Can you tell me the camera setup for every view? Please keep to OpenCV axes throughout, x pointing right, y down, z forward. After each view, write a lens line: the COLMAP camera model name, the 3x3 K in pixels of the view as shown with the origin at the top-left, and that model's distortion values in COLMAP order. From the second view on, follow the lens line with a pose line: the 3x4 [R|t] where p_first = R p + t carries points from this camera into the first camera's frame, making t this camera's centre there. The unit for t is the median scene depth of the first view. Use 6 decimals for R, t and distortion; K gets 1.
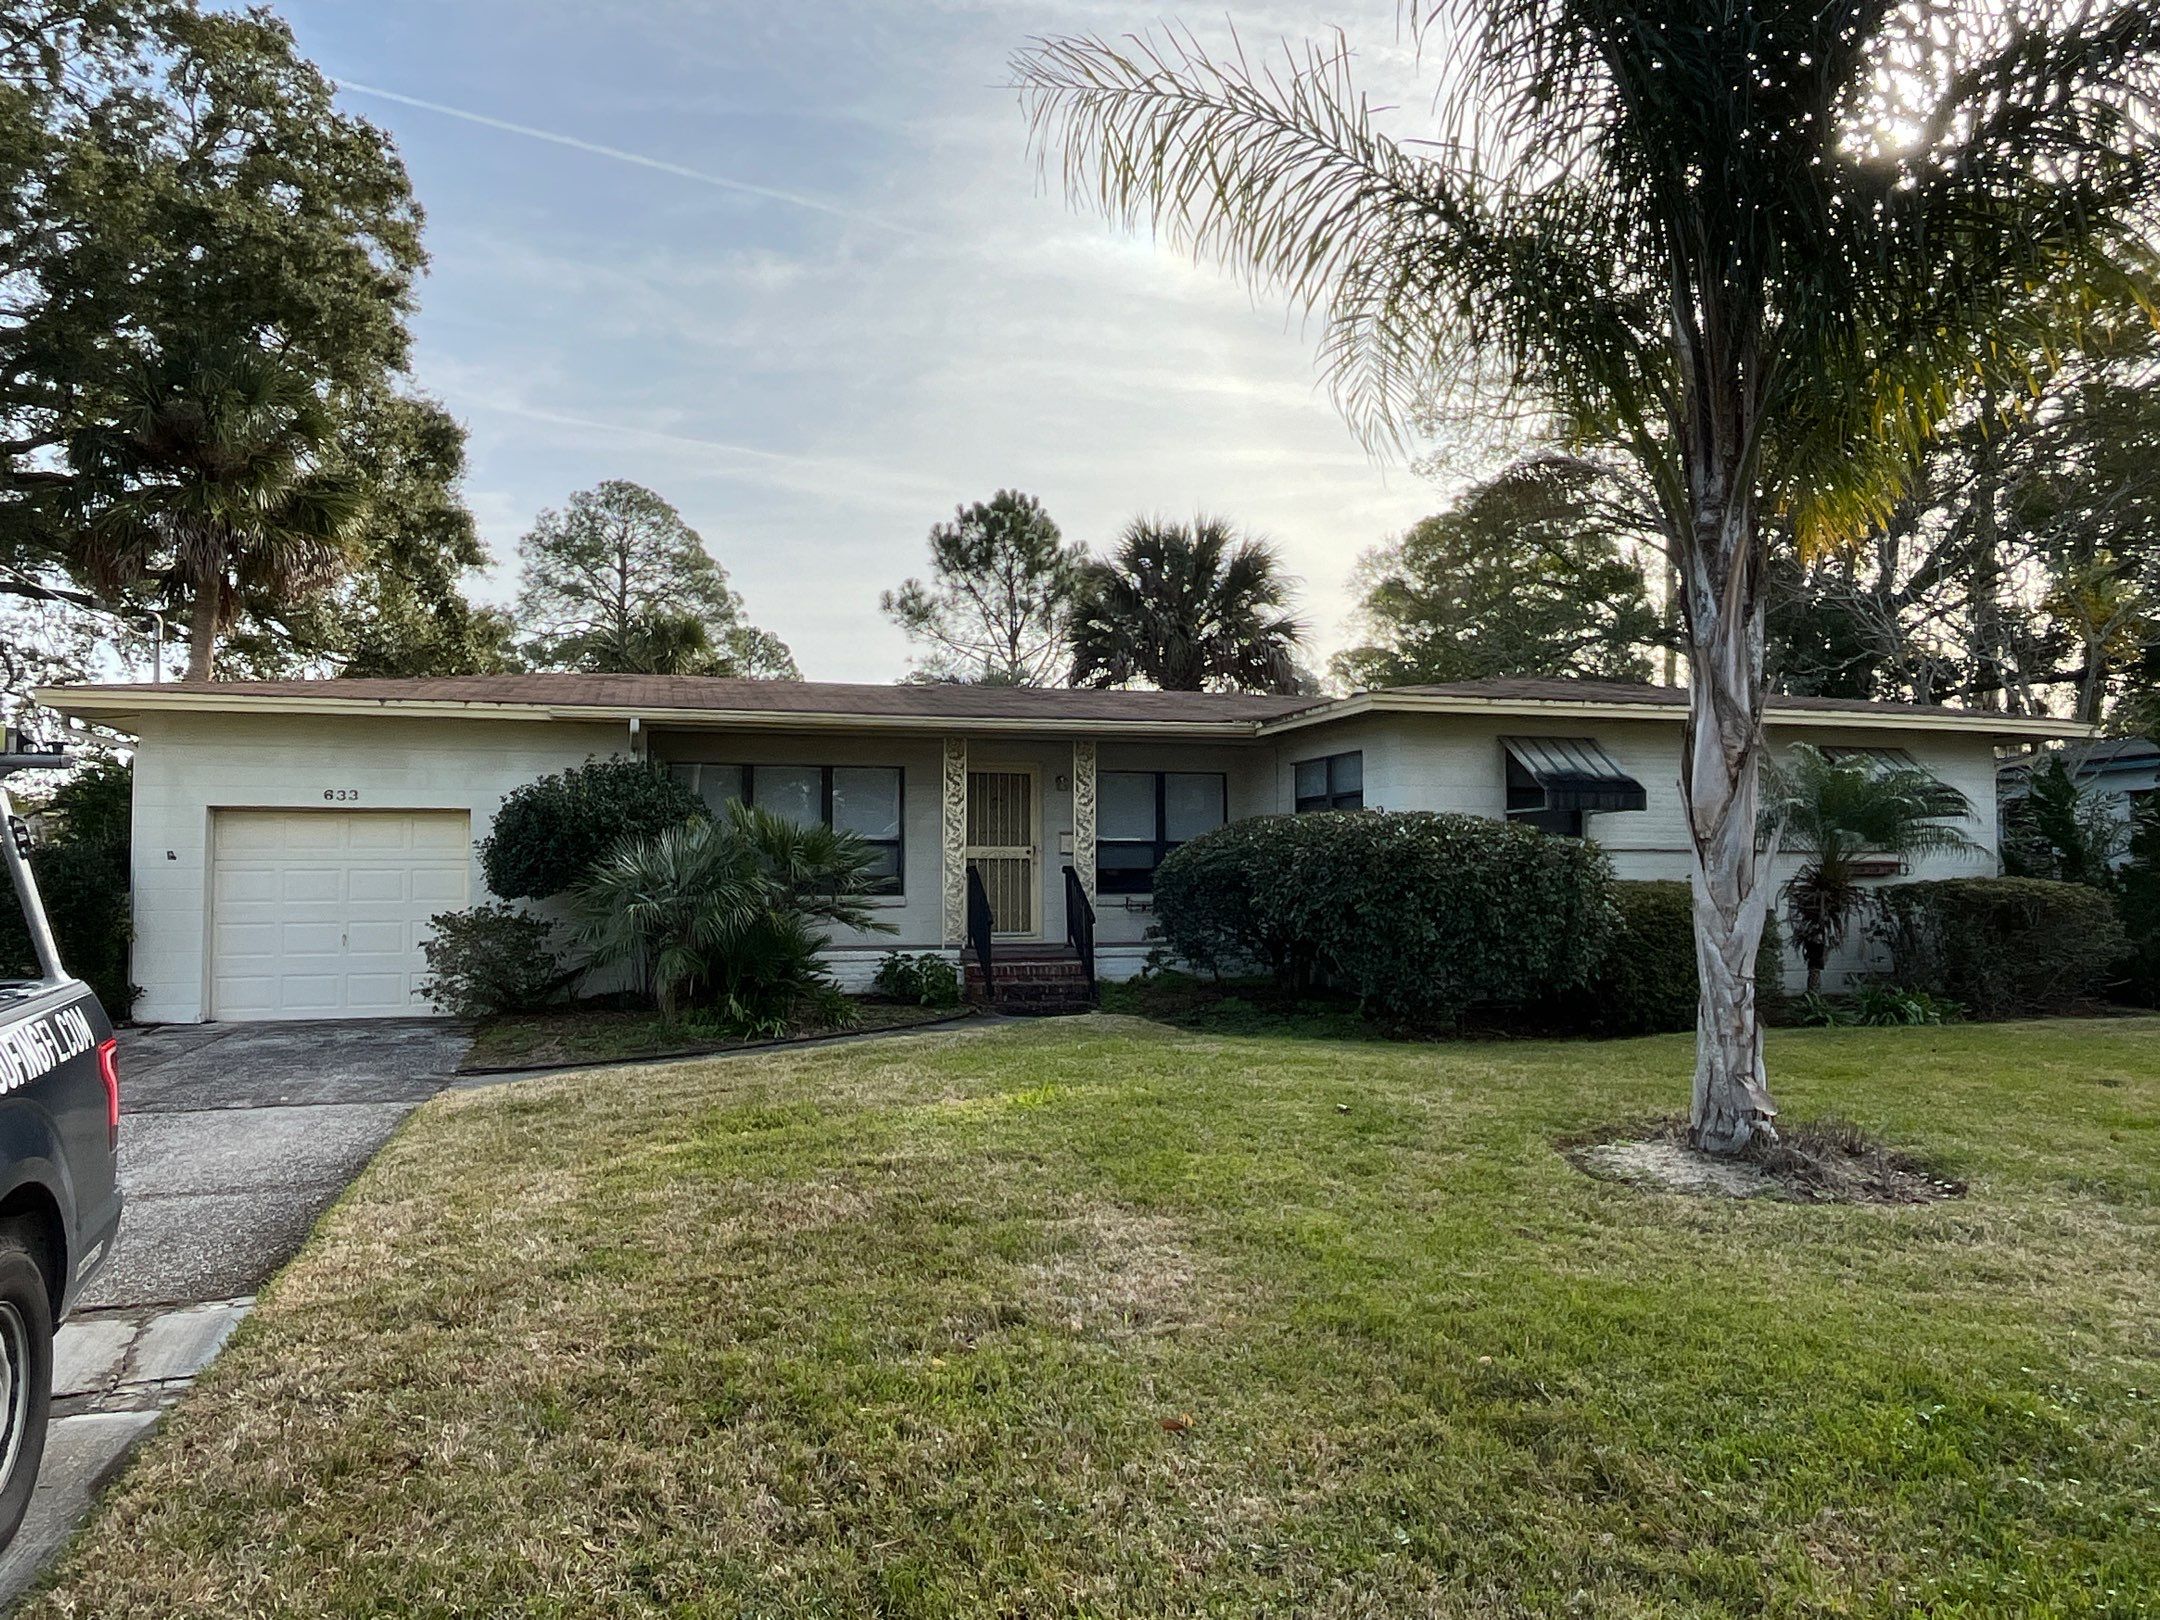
lens RADIAL K [[1419.9, 0, 1080.0], [0, 1419.9, 810.0], [0, 0, 1]] dist [0.008966, -0.002545]
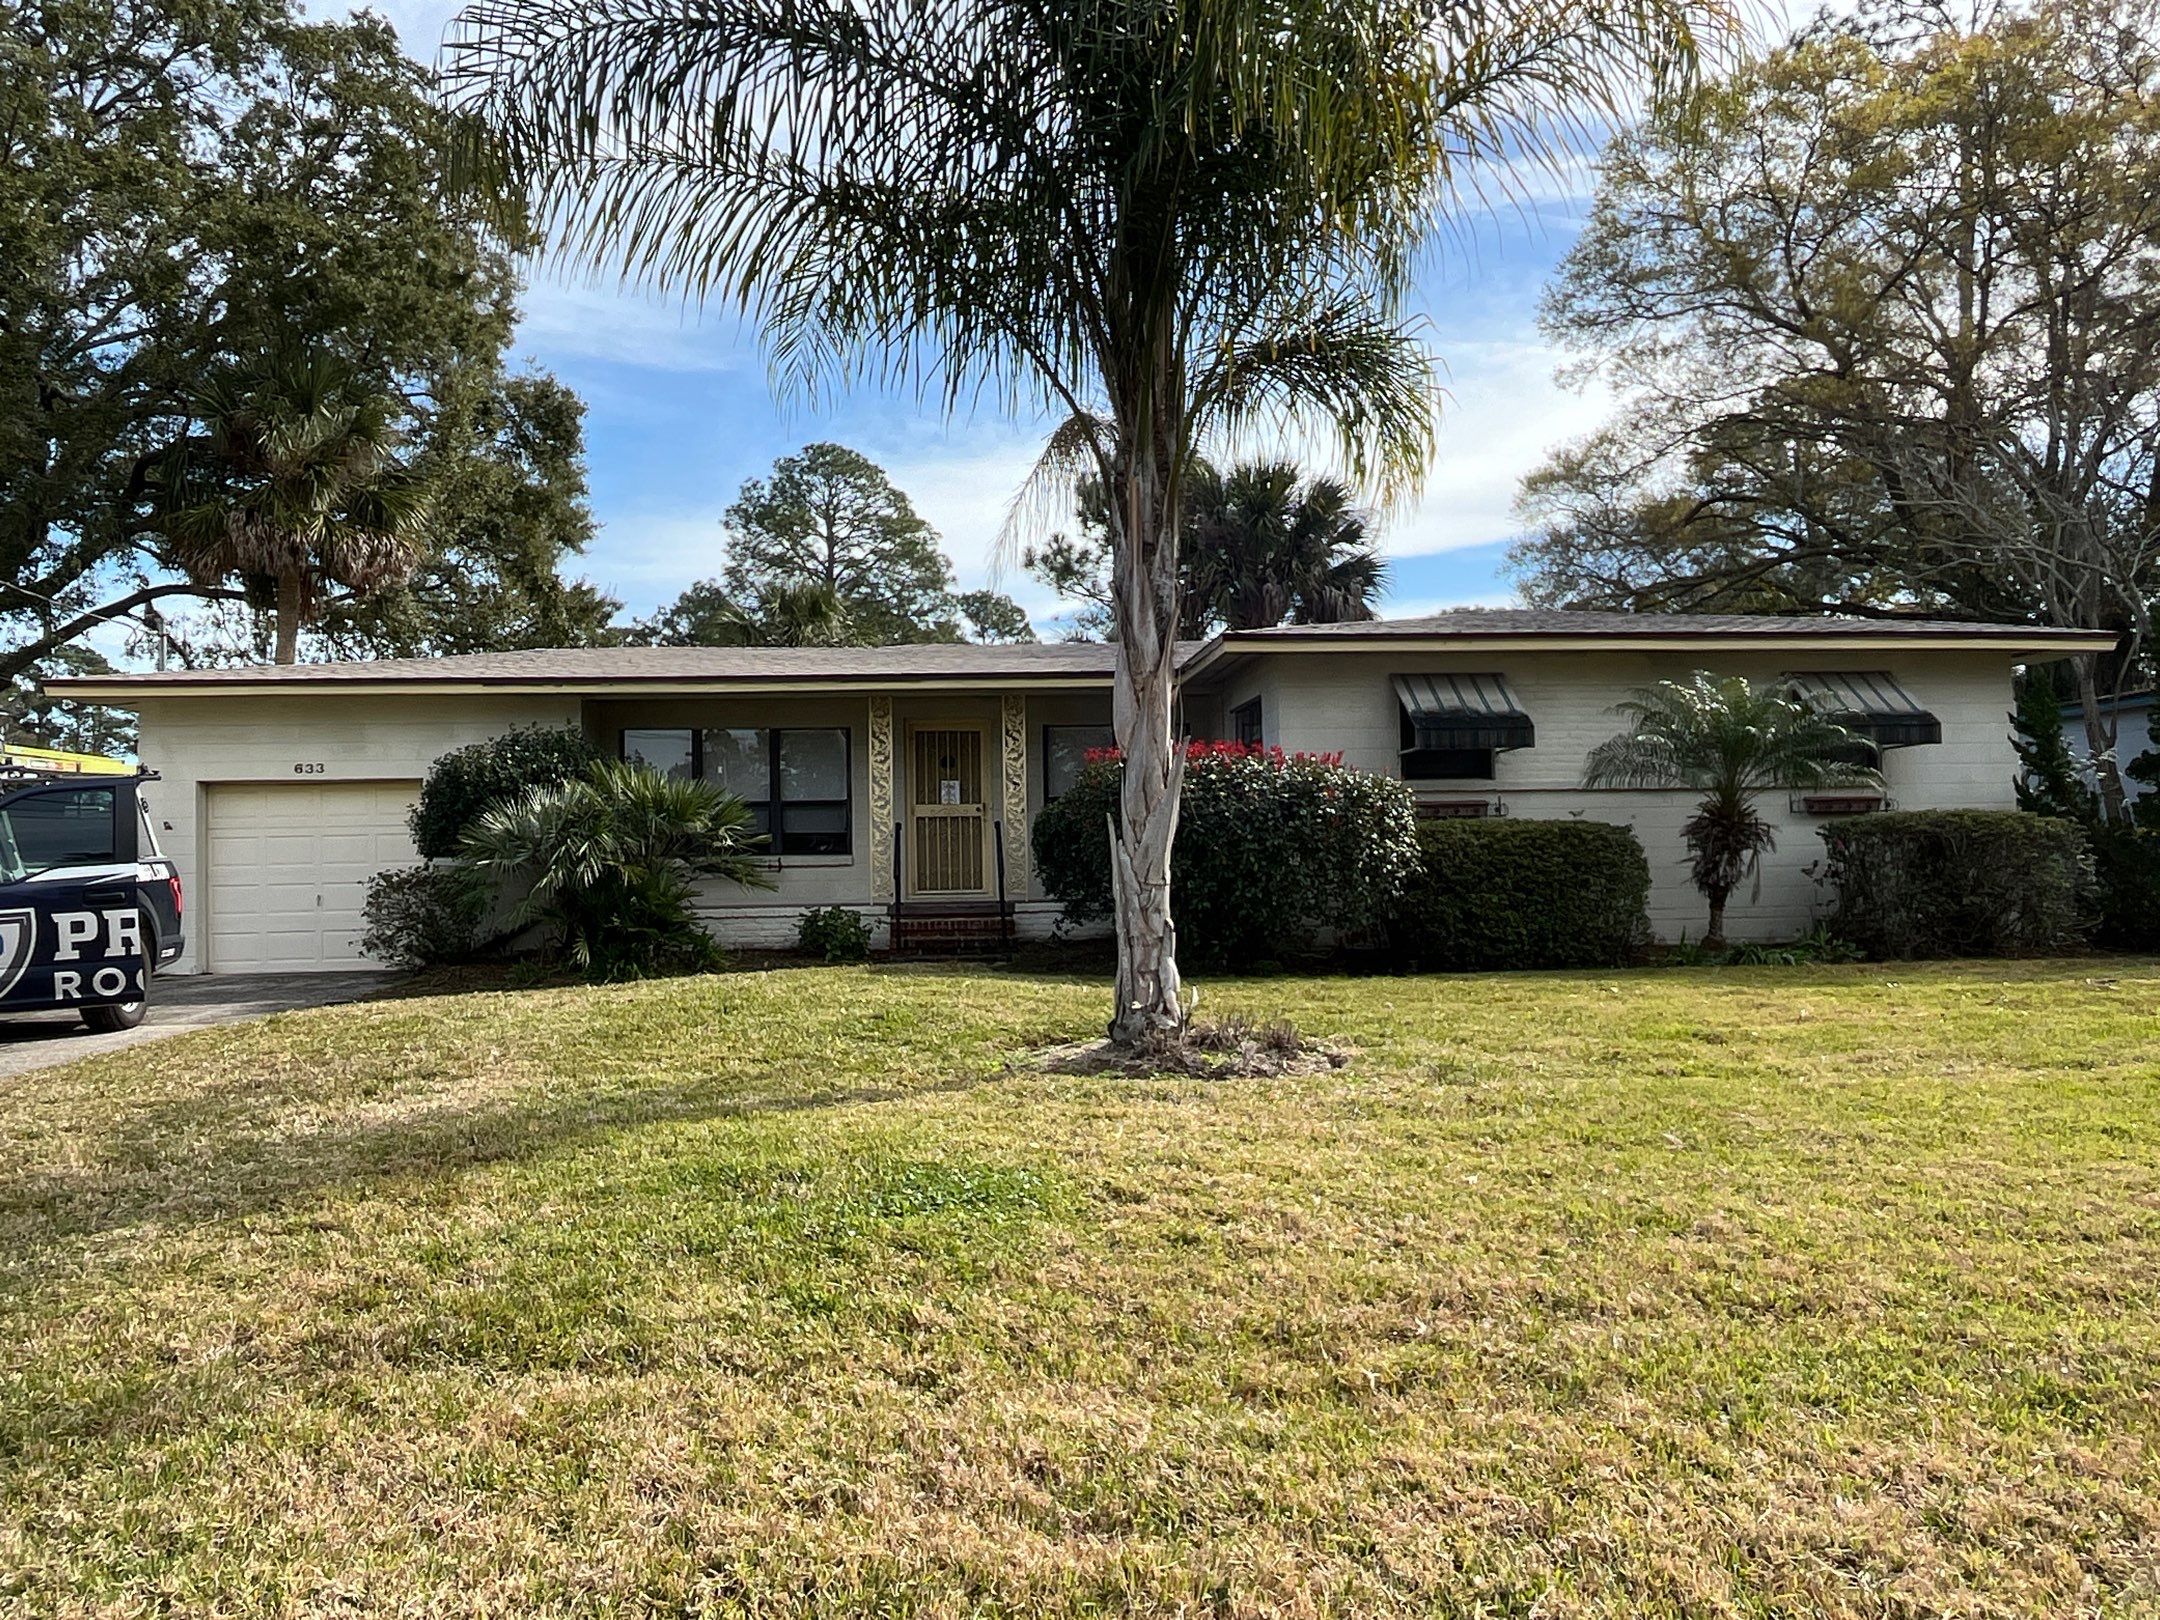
lens RADIAL K [[1564.9, 0, 1080.0], [0, 1564.9, 810.0], [0, 0, 1]] dist [0.062150, -0.089975]
pose [[0.983644, -0.022582, -0.178702, 0.105483], [0.025743, 0.999550, 0.015391, 0.006786], [0.178274, -0.019740, 0.983783, -0.031986]]
